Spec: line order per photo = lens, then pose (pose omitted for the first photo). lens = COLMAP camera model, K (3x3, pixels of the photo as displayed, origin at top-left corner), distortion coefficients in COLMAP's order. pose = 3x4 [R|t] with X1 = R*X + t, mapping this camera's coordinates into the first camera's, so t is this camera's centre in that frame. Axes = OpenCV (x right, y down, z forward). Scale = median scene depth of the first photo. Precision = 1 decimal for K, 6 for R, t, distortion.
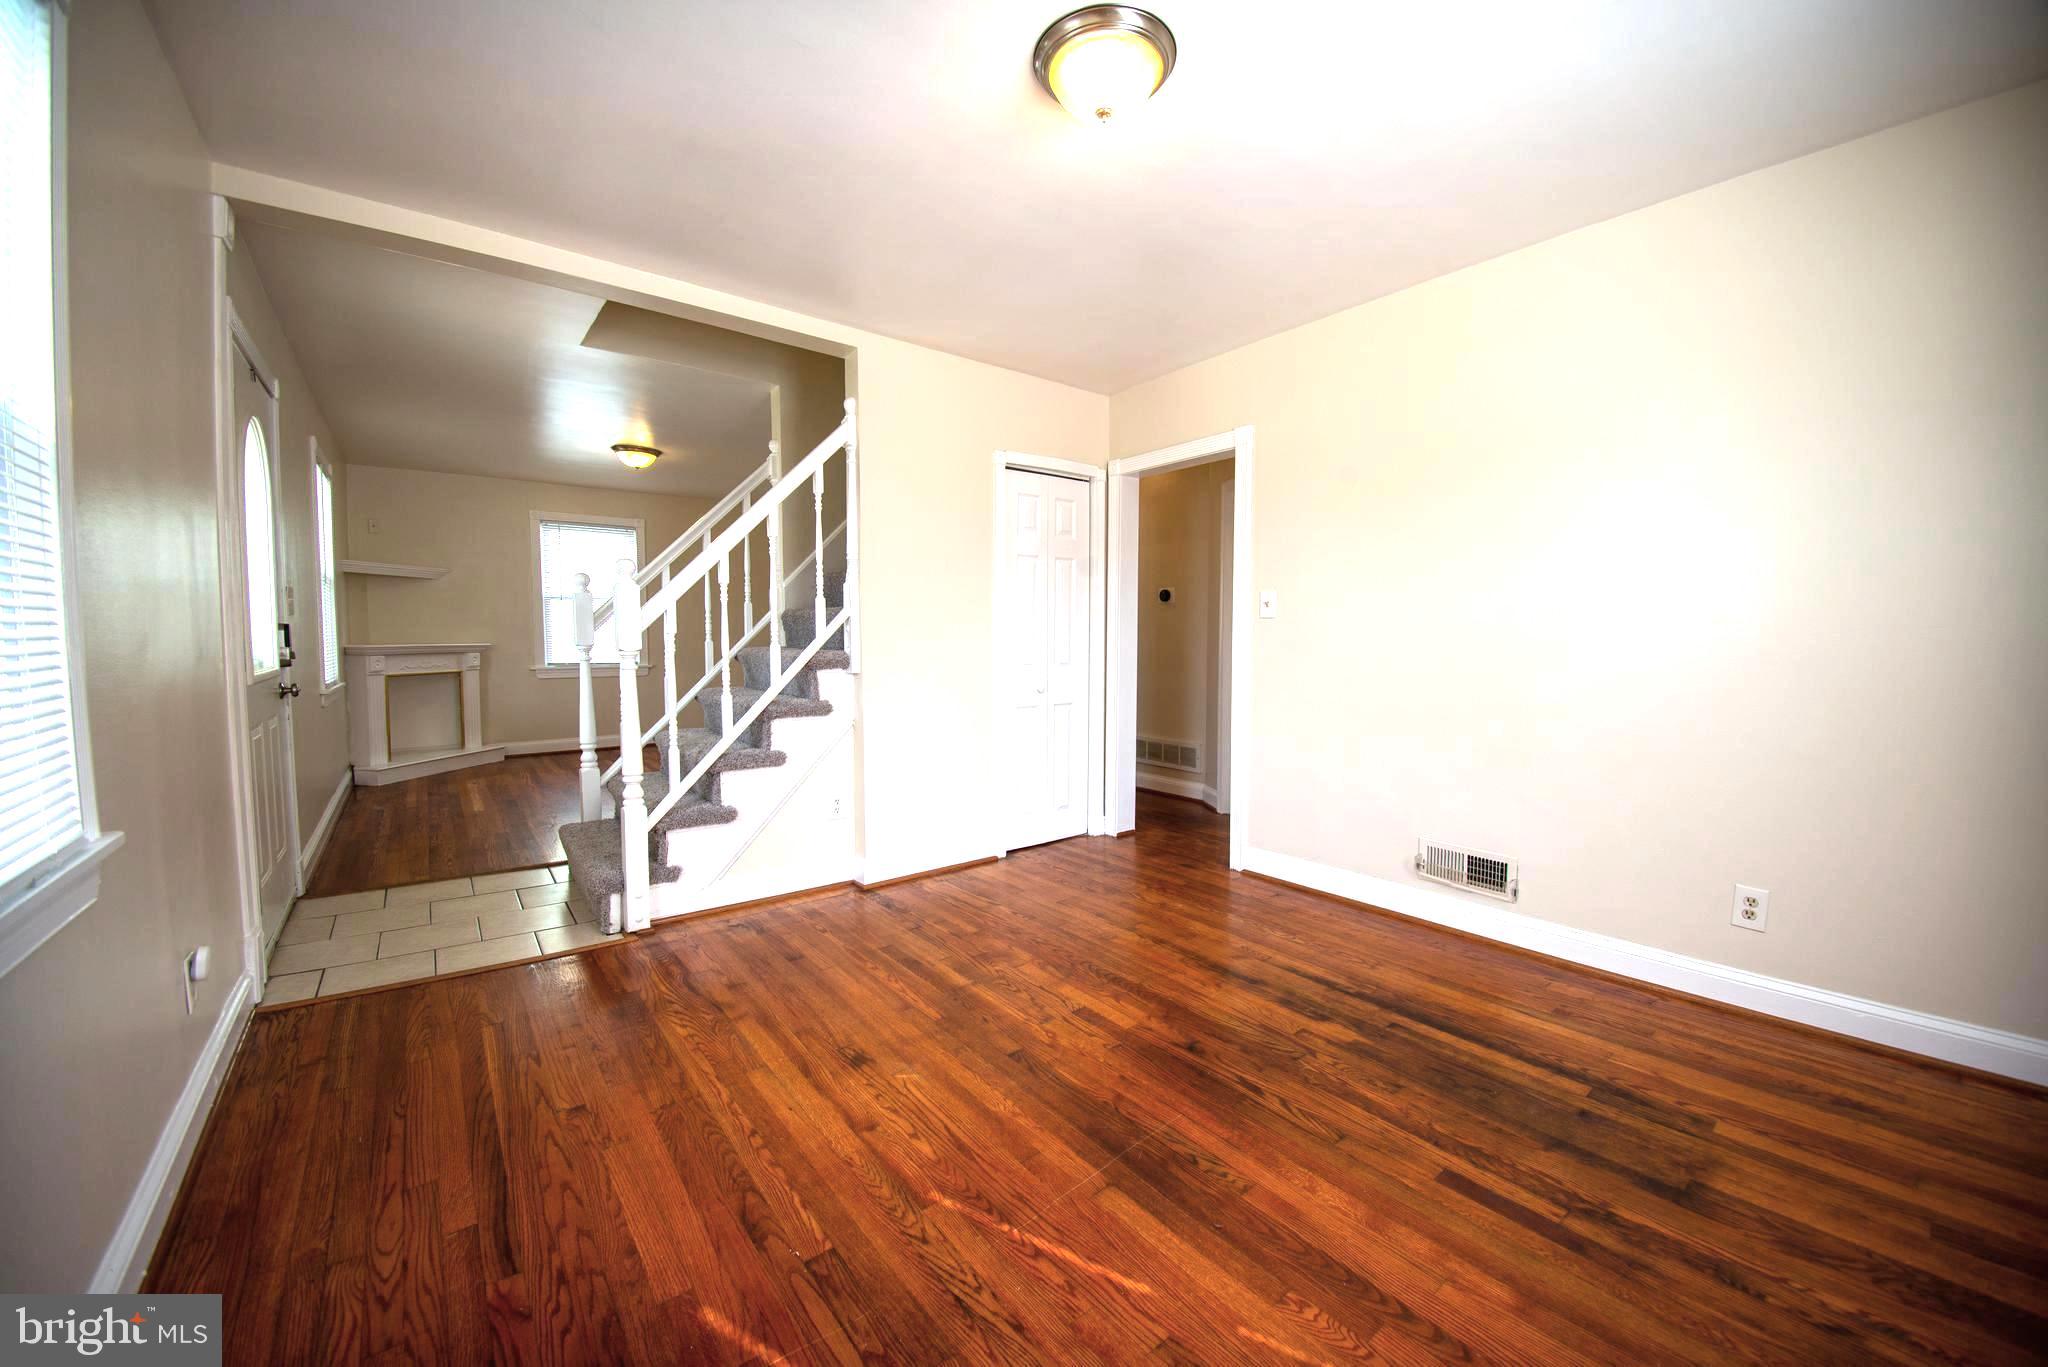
lens RADIAL K [[756.3, 0, 1027.1], [0, 756.3, 677.4], [0, 0, 1]] dist [0.002152, -0.014813]
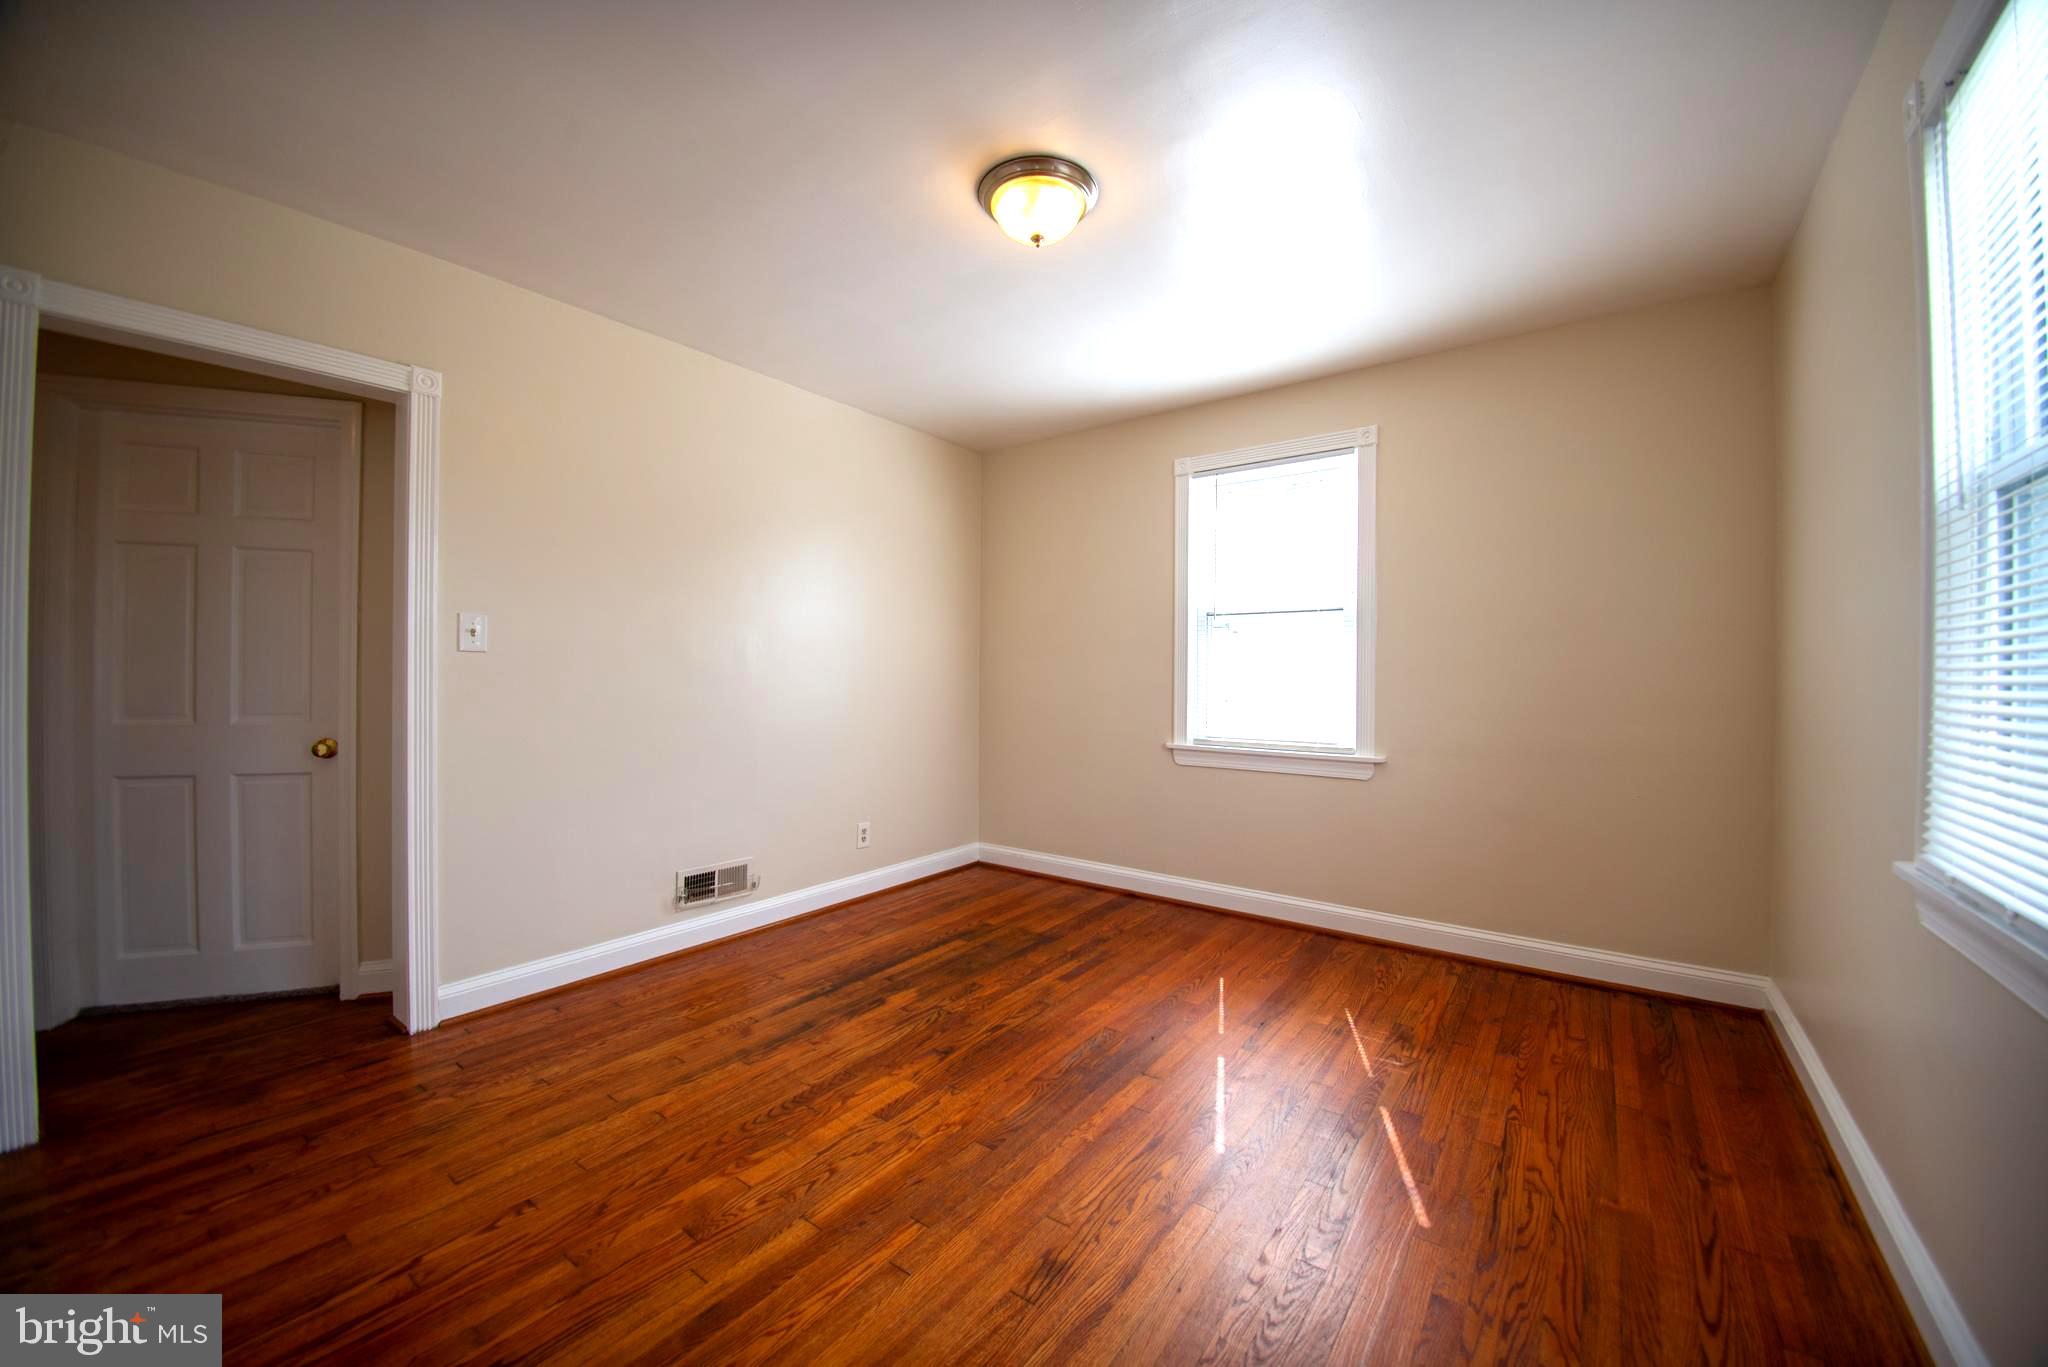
lens RADIAL K [[756.3, 0, 1027.1], [0, 756.3, 677.4], [0, 0, 1]] dist [0.002152, -0.014813]
pose [[-0.257415, 0.000950, 0.966301, -0.807598], [0.052745, 0.998523, 0.013069, -0.058551], [-0.964860, 0.054331, -0.257084, 1.046195]]
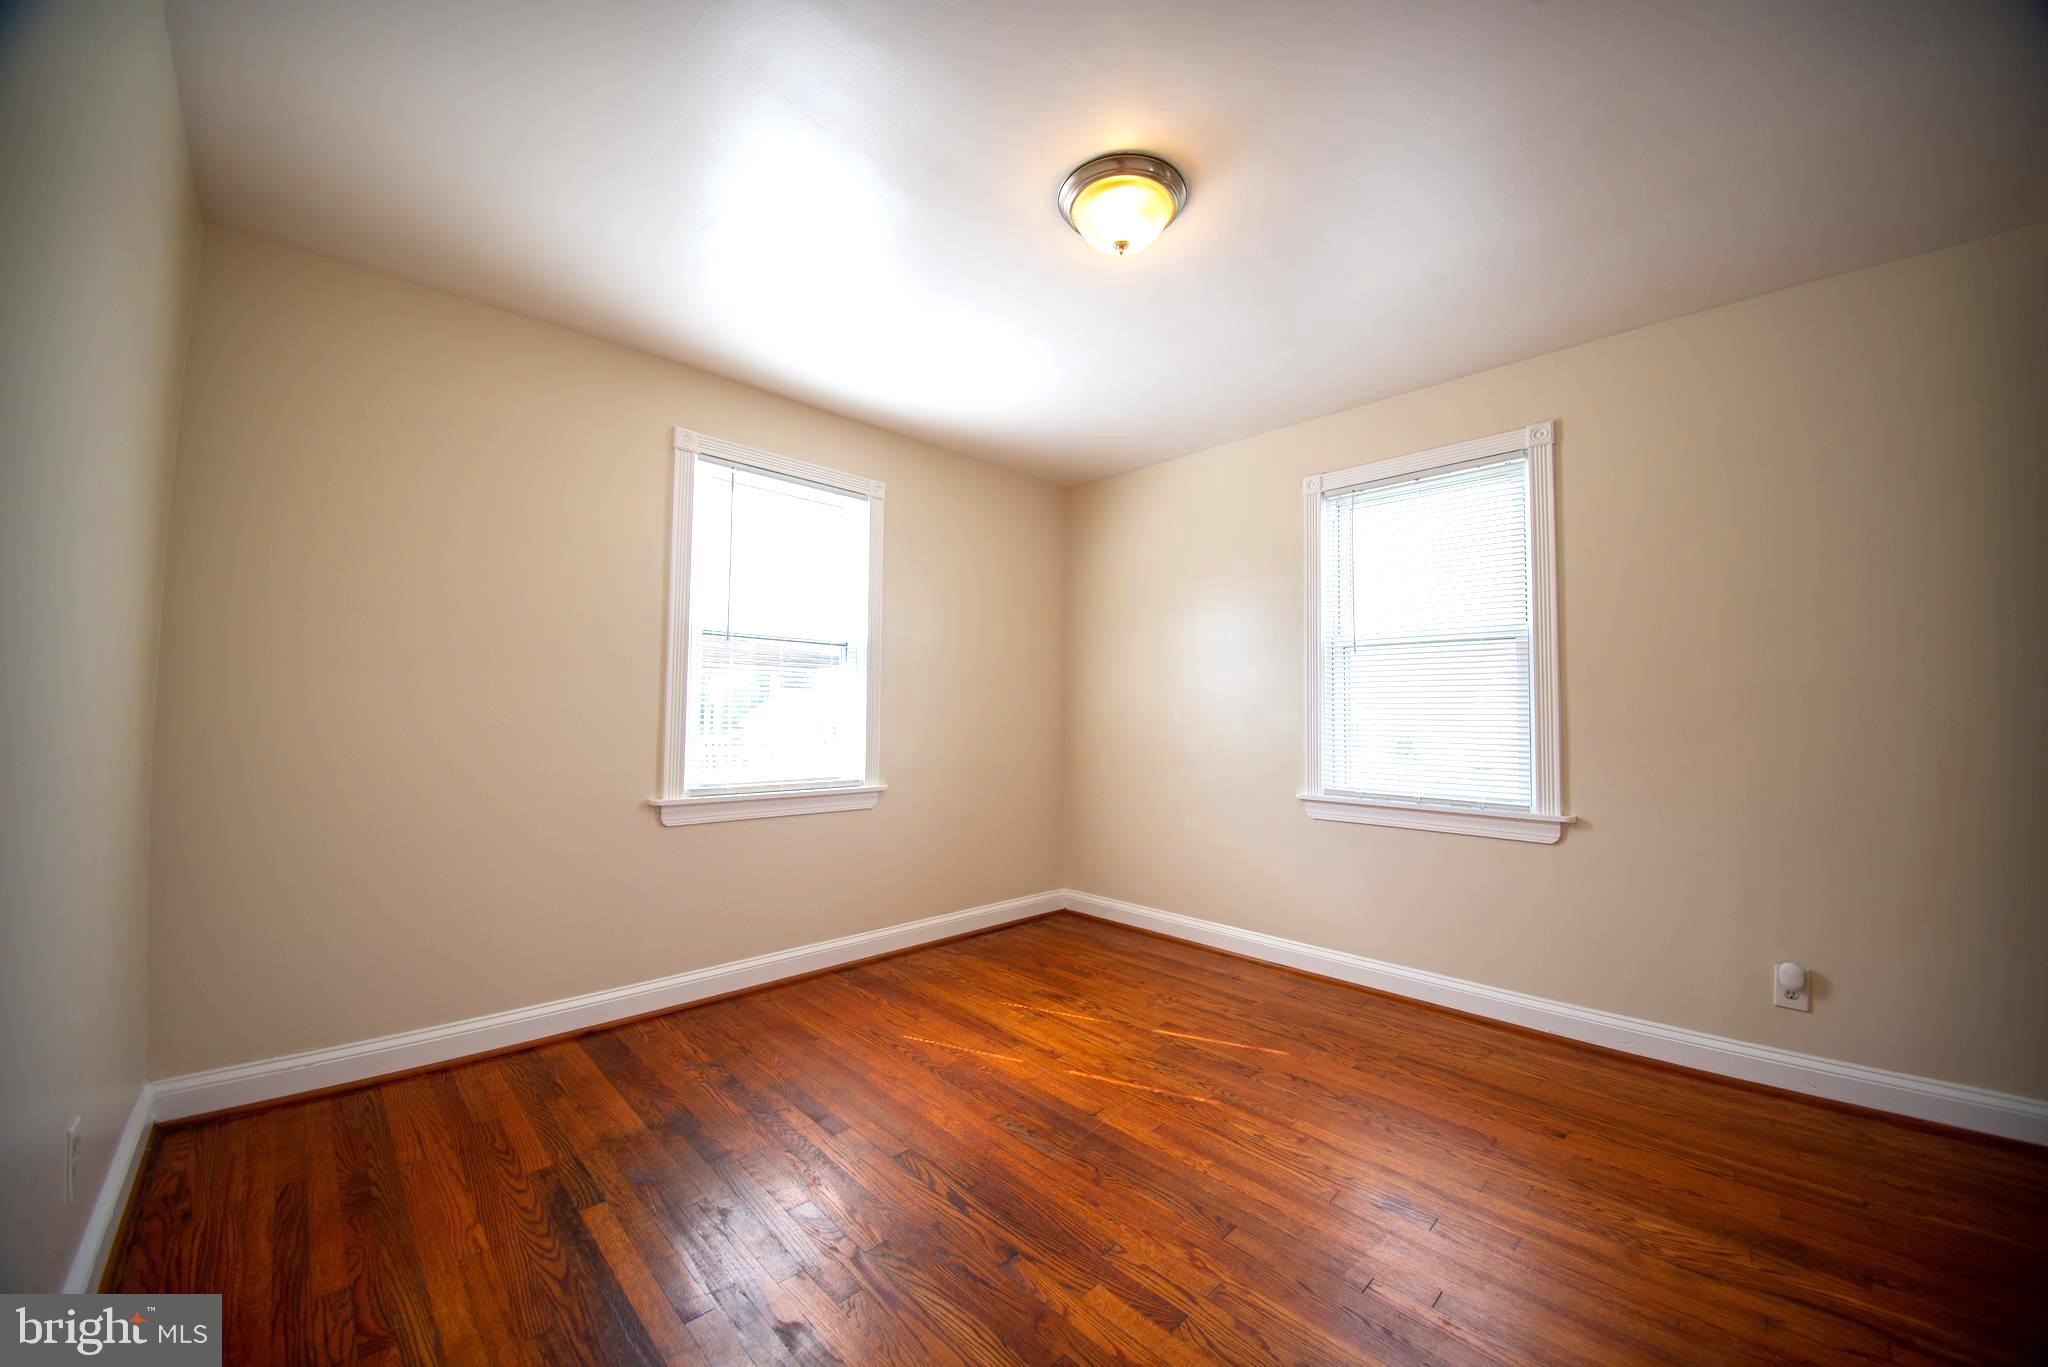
lens RADIAL K [[756.3, 0, 1027.1], [0, 756.3, 677.4], [0, 0, 1]] dist [0.002152, -0.014813]
pose [[-0.994070, -0.014169, -0.107812, 0.268677], [-0.015440, 0.999821, 0.010963, -0.097191], [0.107637, 0.012562, -0.994111, 1.614012]]
